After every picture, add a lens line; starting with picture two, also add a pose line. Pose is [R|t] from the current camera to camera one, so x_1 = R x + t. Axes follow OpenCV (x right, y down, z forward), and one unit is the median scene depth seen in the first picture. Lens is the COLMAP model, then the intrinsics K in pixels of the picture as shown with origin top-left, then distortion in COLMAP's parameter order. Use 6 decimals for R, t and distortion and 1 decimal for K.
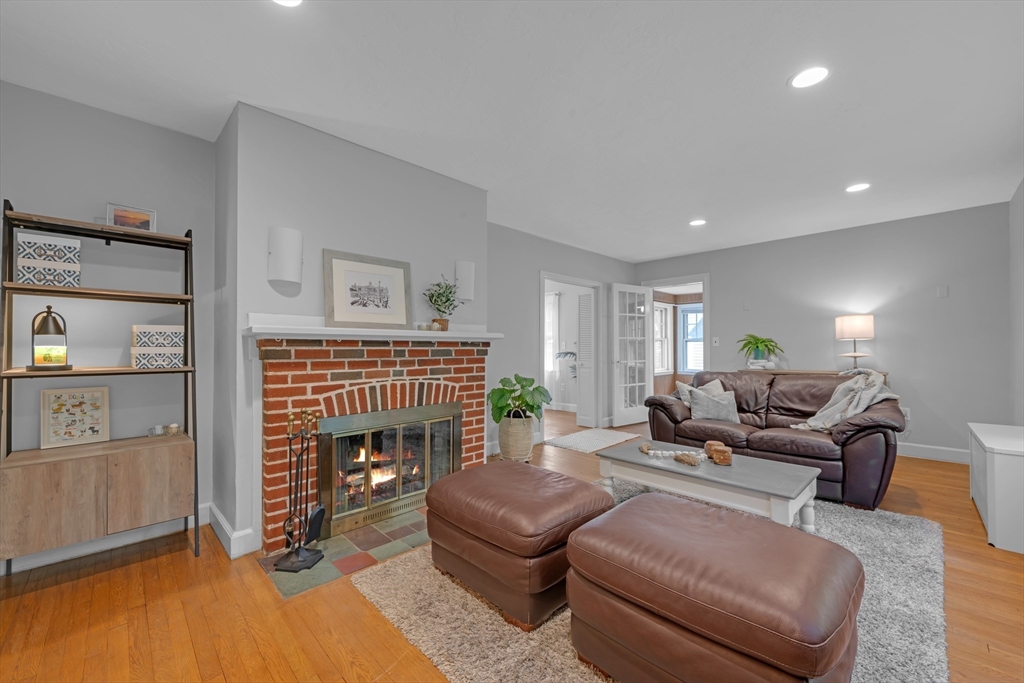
lens RADIAL K [[413.0, 0, 515.9], [0, 413.0, 338.1], [0, 0, 1]] dist [0.000297, -0.000111]
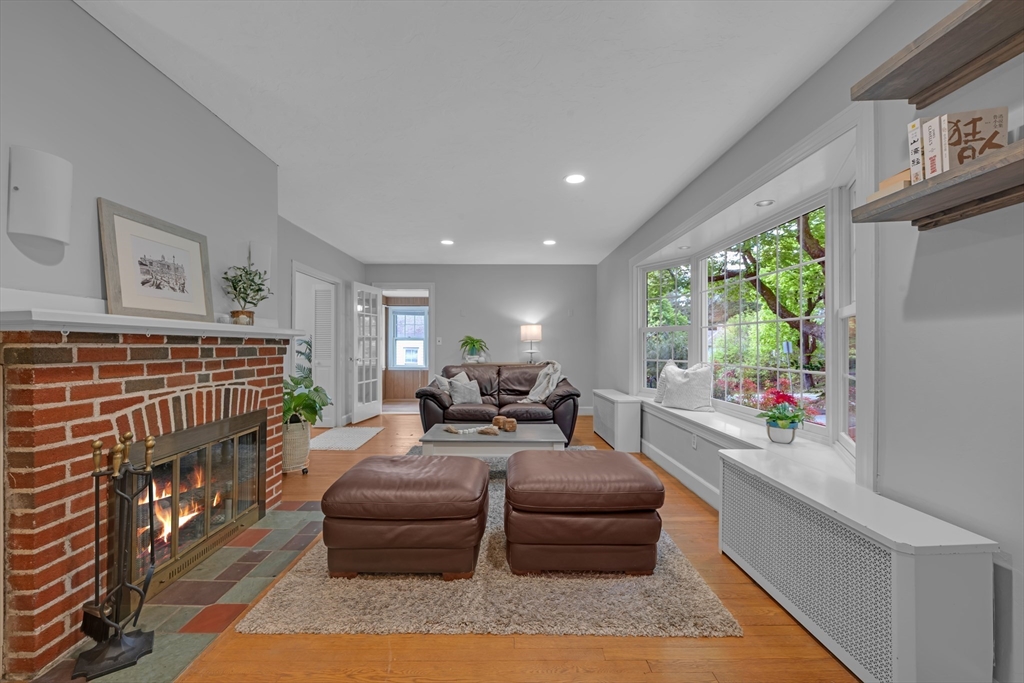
lens RADIAL K [[413.0, 0, 515.9], [0, 413.0, 338.1], [0, 0, 1]] dist [0.000297, -0.000111]
pose [[0.685909, 0.018081, 0.727462, -0.453710], [-0.022780, 0.999735, -0.003369, -0.001256], [-0.727330, -0.014261, 0.686139, 0.039121]]
